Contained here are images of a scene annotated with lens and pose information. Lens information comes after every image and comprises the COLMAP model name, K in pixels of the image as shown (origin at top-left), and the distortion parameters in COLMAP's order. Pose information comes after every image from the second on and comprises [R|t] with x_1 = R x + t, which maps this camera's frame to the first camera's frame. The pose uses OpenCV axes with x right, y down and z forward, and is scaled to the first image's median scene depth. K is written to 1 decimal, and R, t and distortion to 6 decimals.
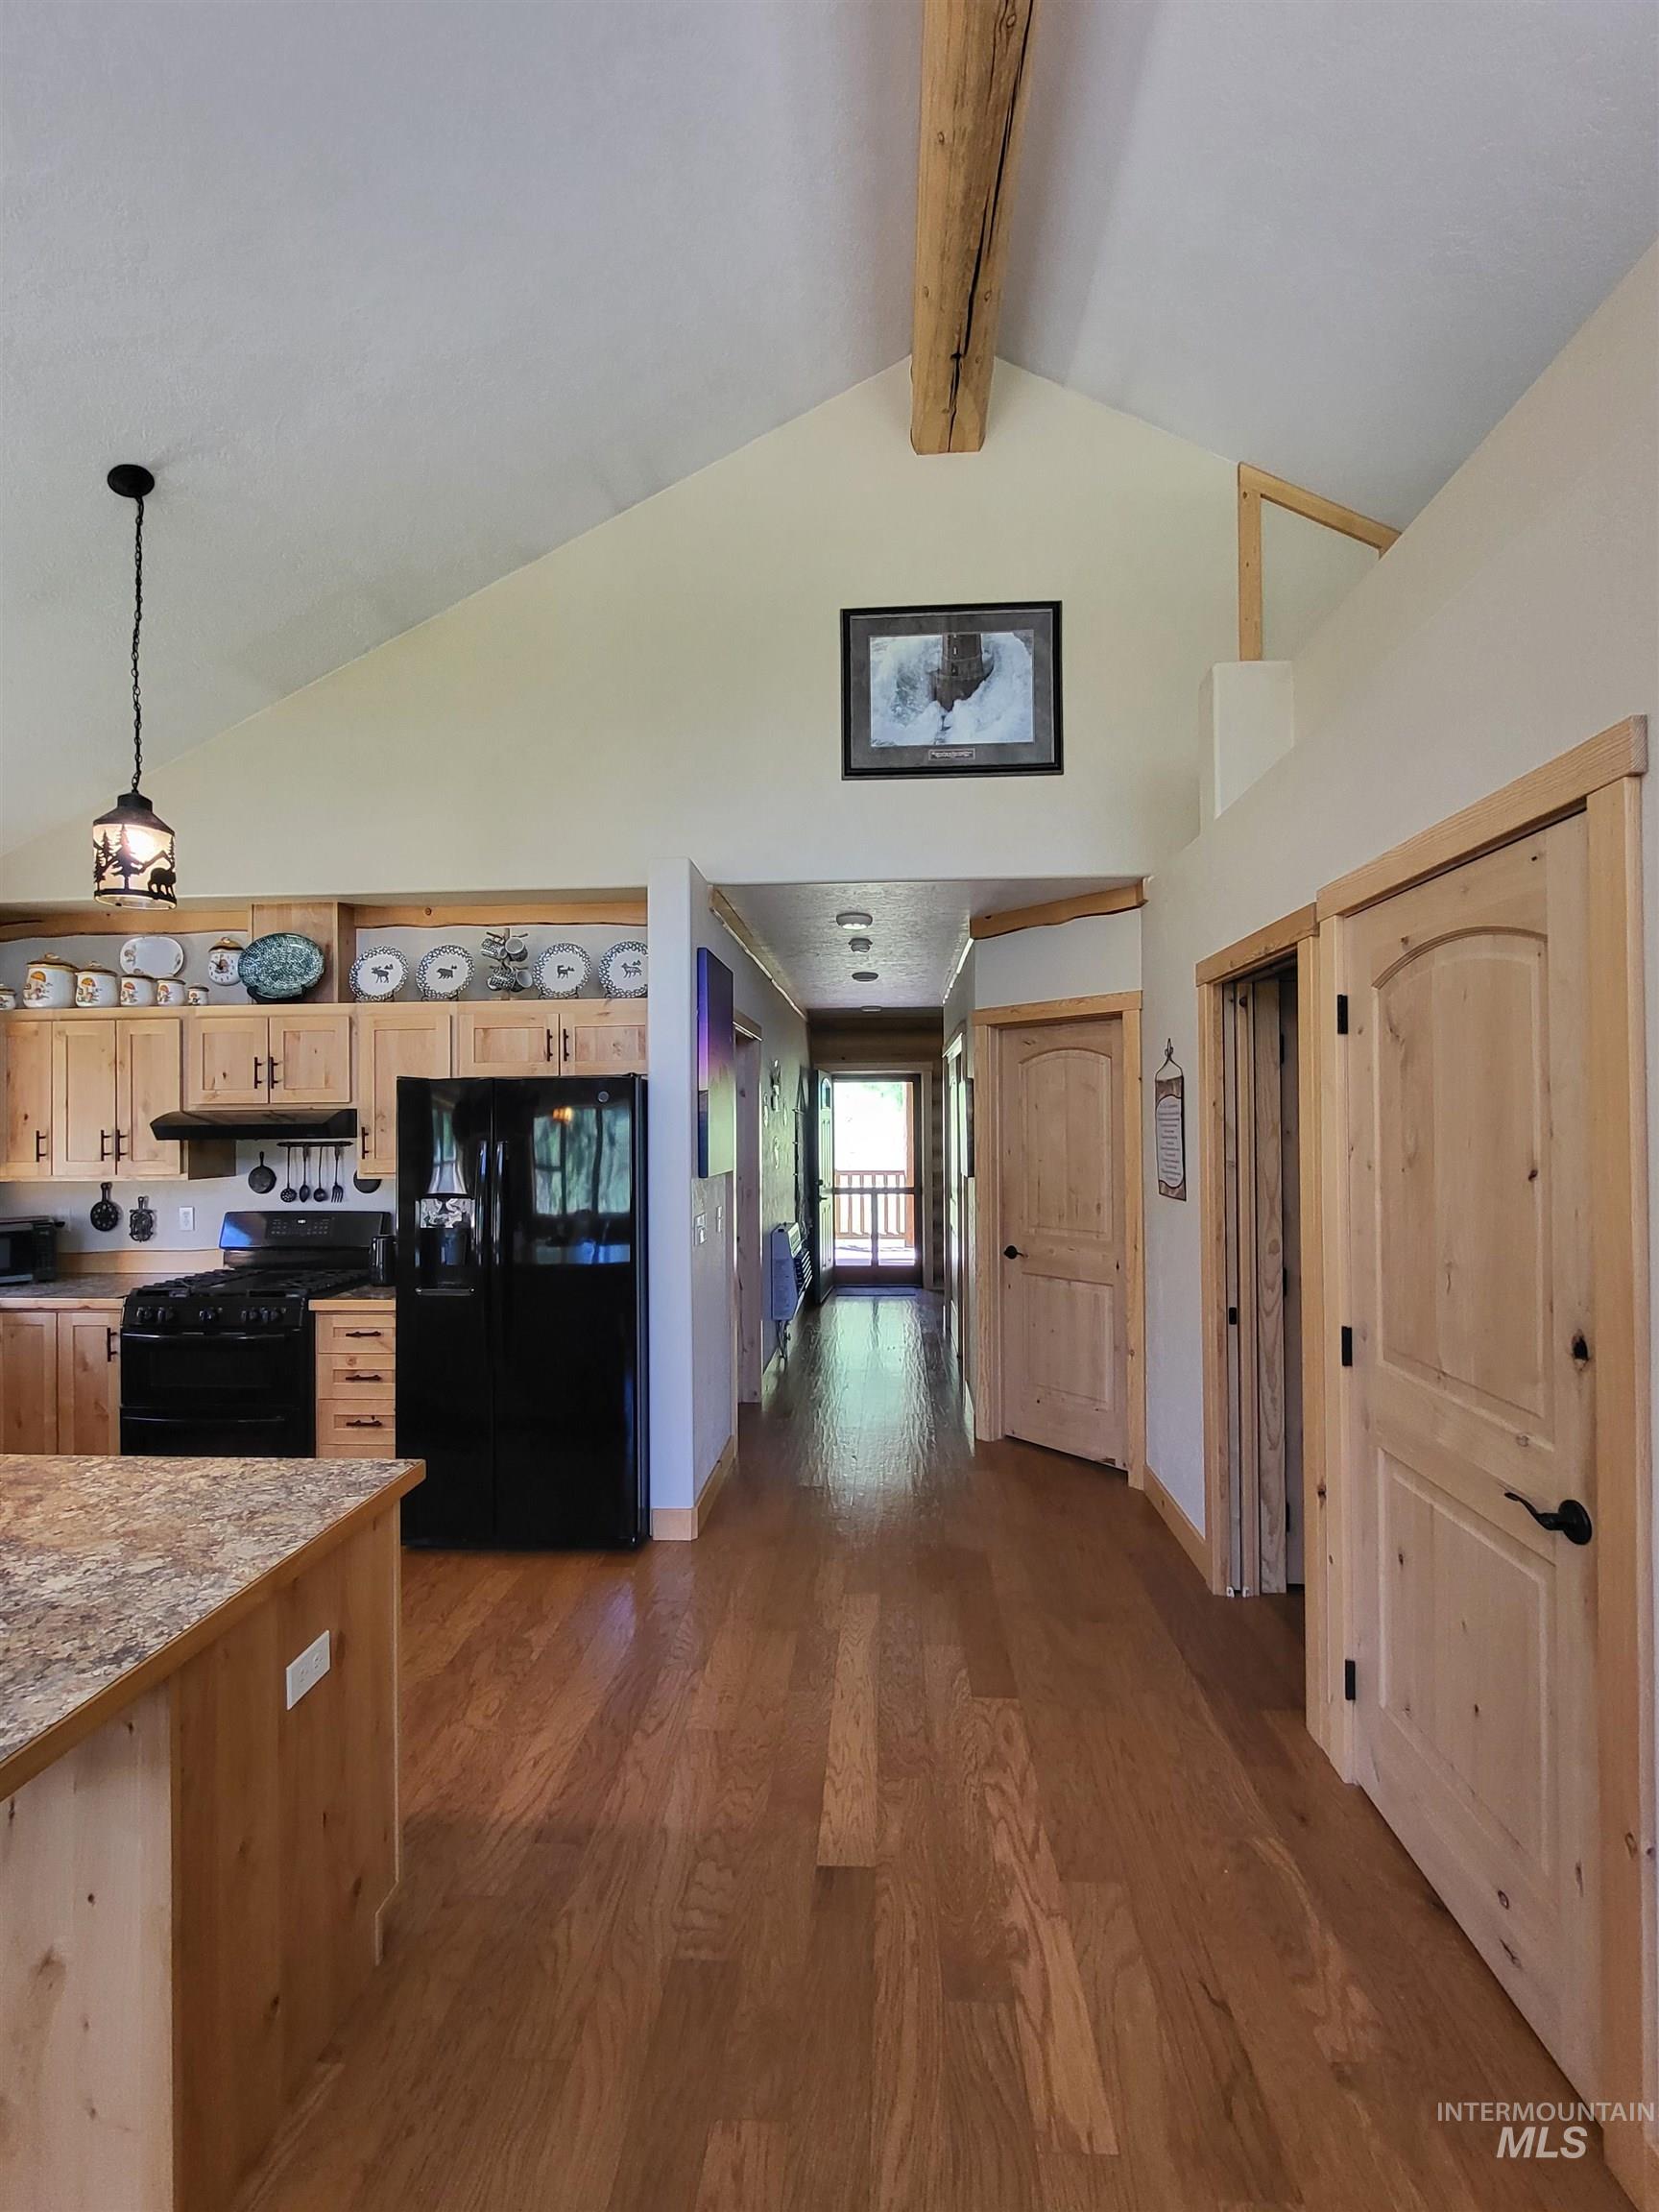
lens RADIAL K [[957.4, 0, 844.1], [0, 957.4, 1110.4], [0, 0, 1]] dist [-0.003036, -0.000953]
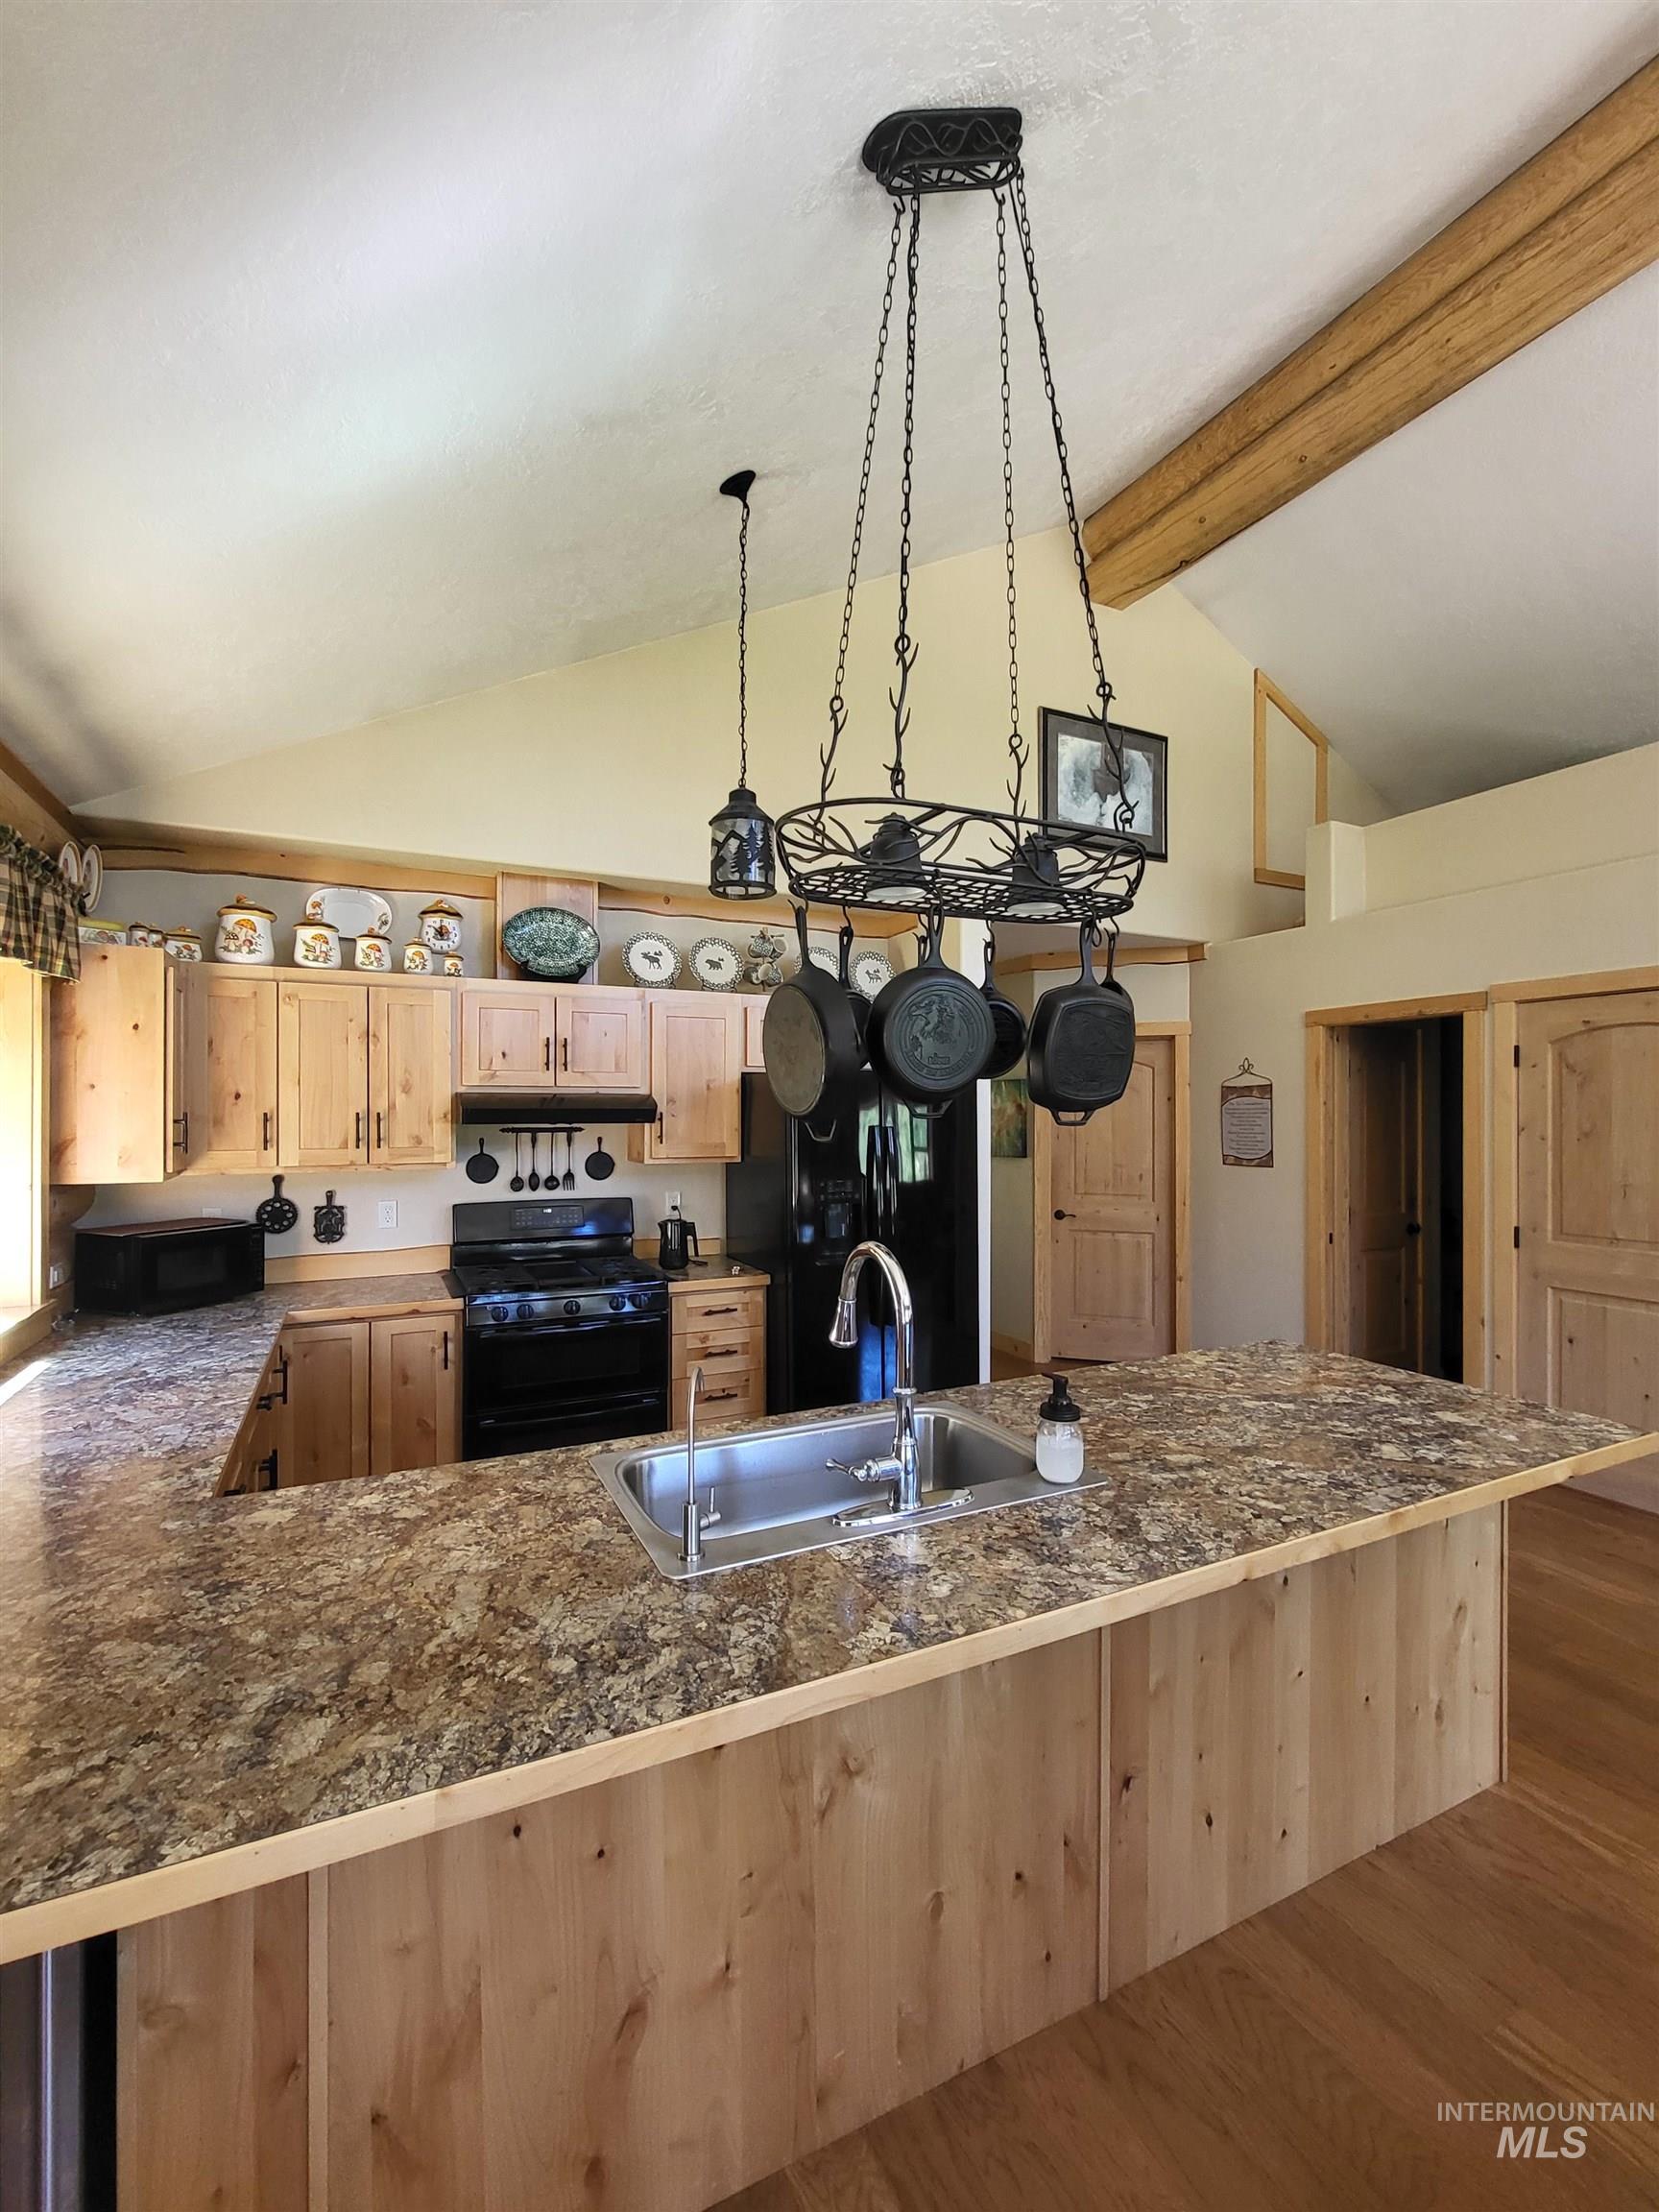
lens RADIAL K [[957.4, 0, 844.1], [0, 957.4, 1110.4], [0, 0, 1]] dist [-0.003036, -0.000953]
pose [[0.867659, 0.012060, 0.497014, -0.831551], [-0.014927, 0.999887, 0.001796, 0.010673], [-0.496936, -0.008977, 0.867741, 0.028446]]
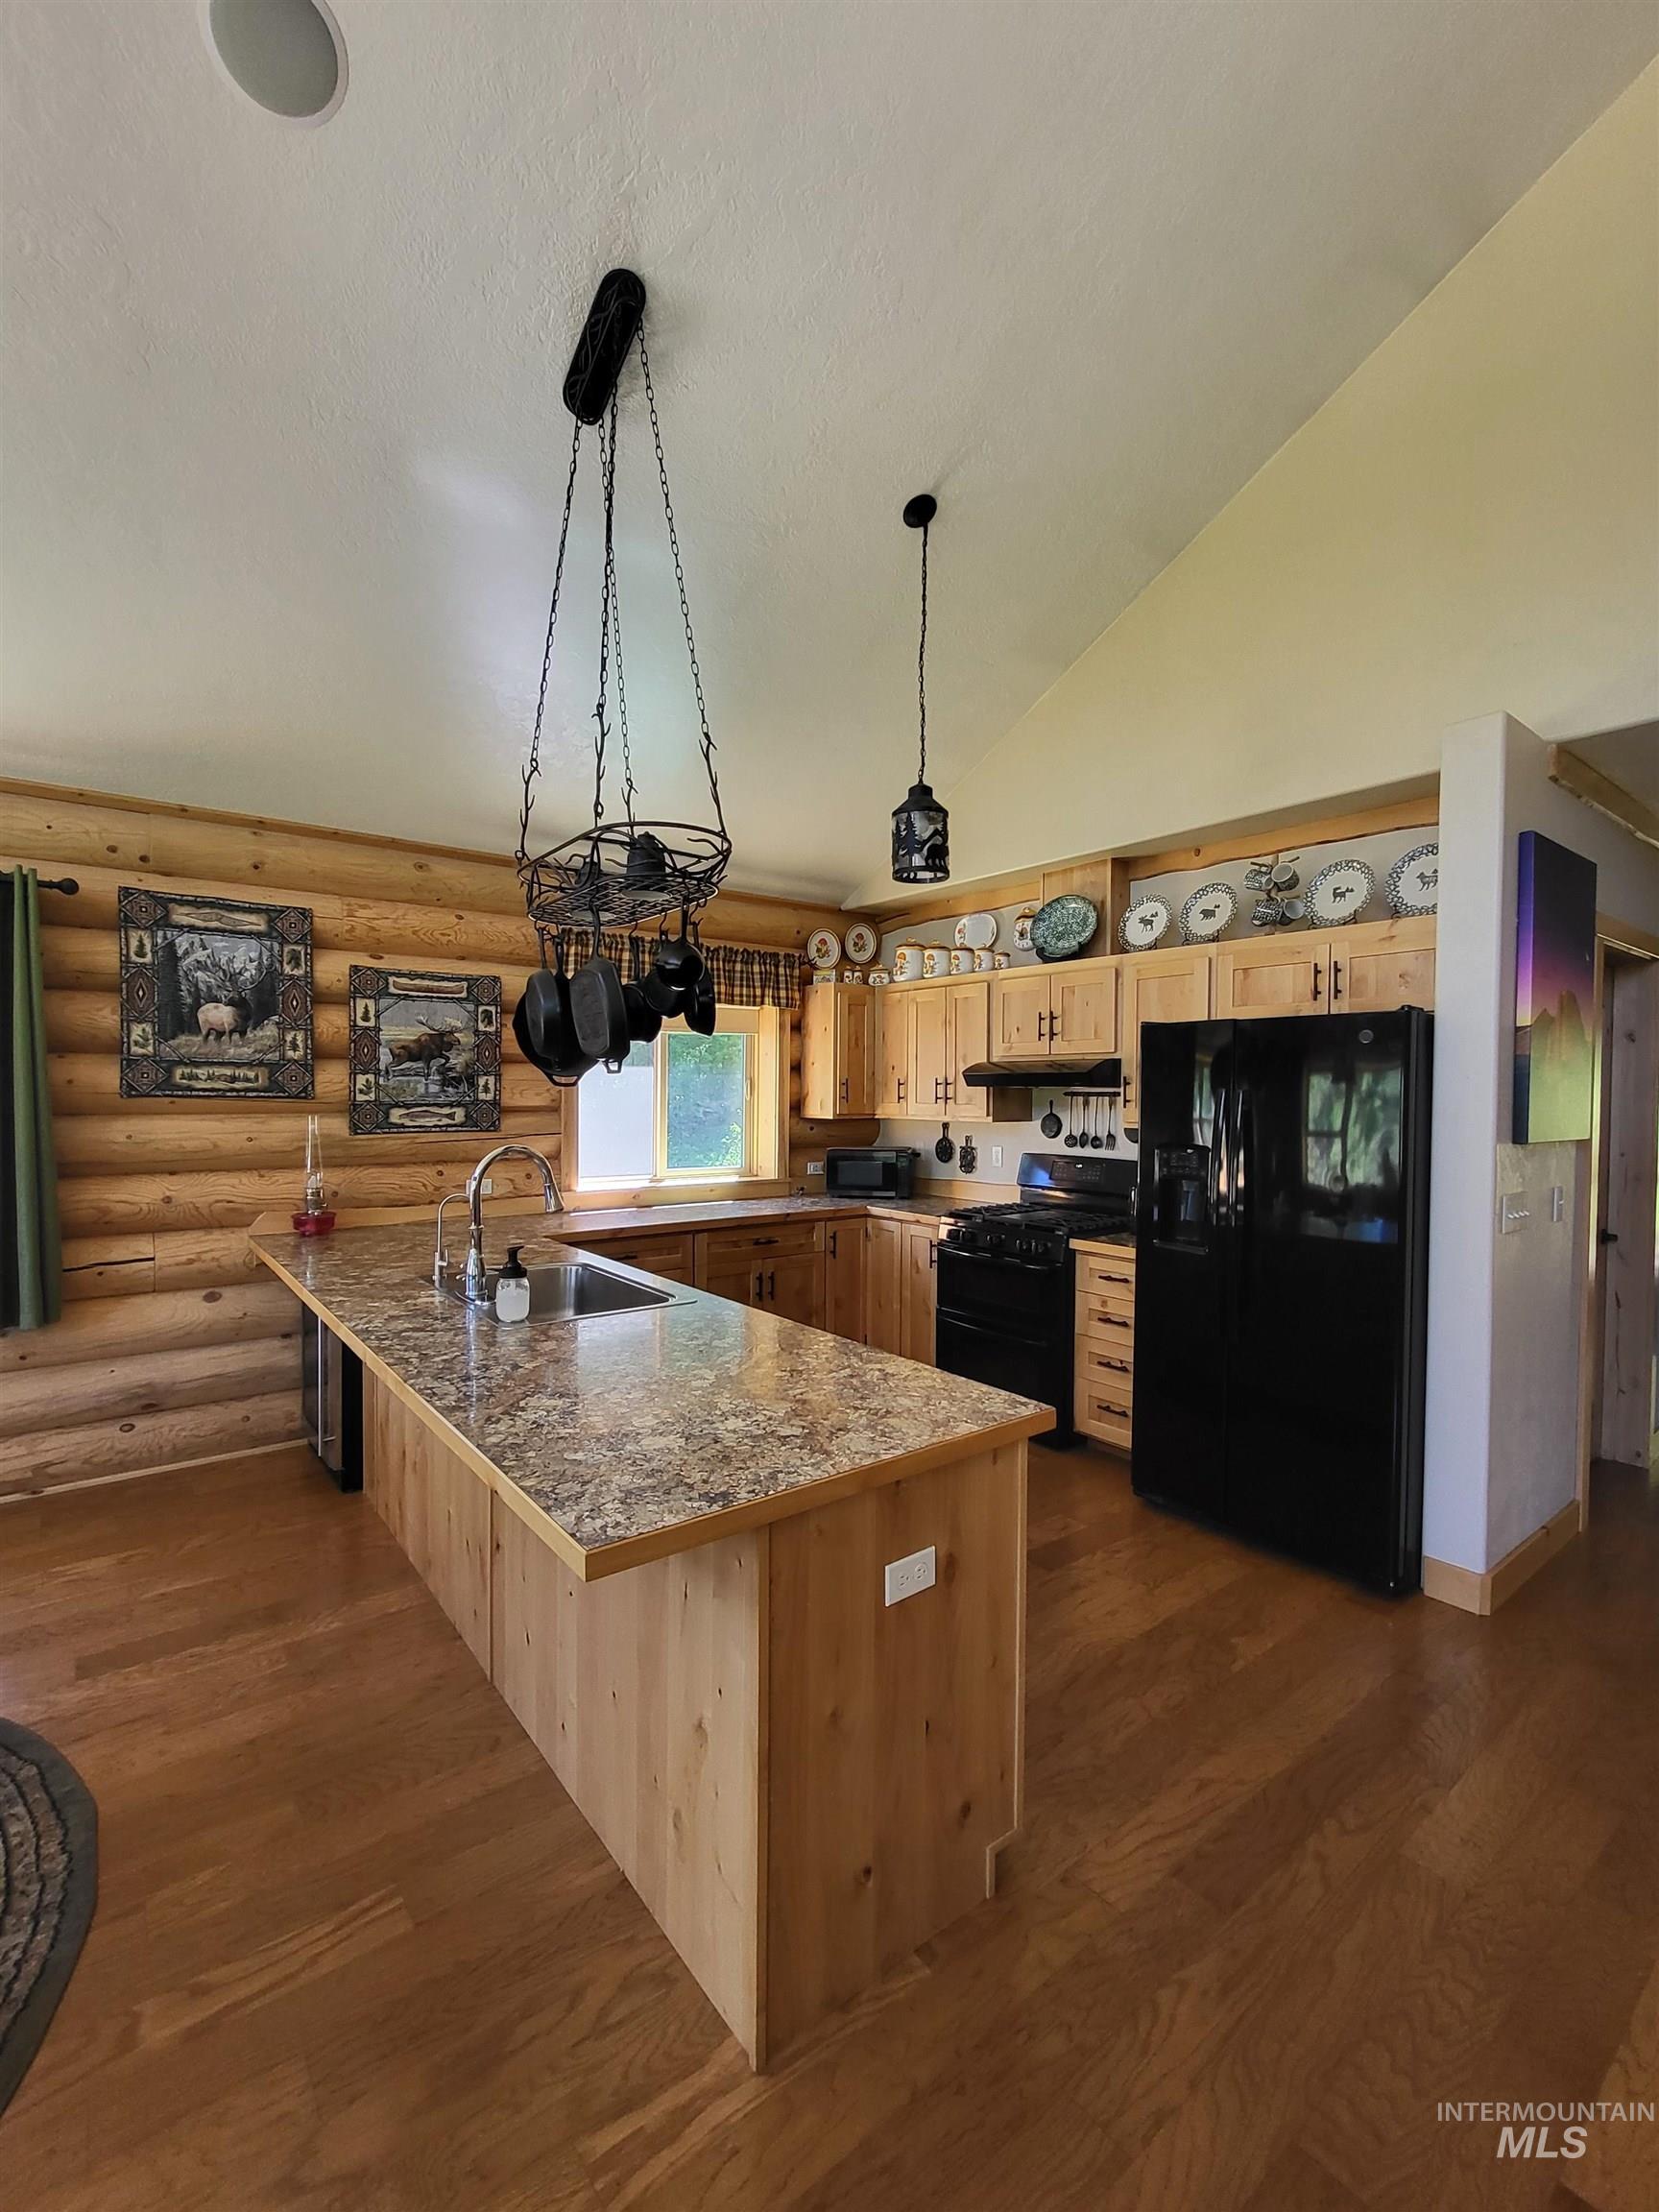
lens RADIAL K [[955.0, 0, 842.3], [0, 955.0, 1109.8], [0, 0, 1]] dist [0.000507, 0.000361]
pose [[0.659847, 0.028686, -0.750852, 0.058934], [-0.003361, 0.999374, 0.035228, 0.018193], [0.751392, -0.020721, 0.659530, 0.107844]]
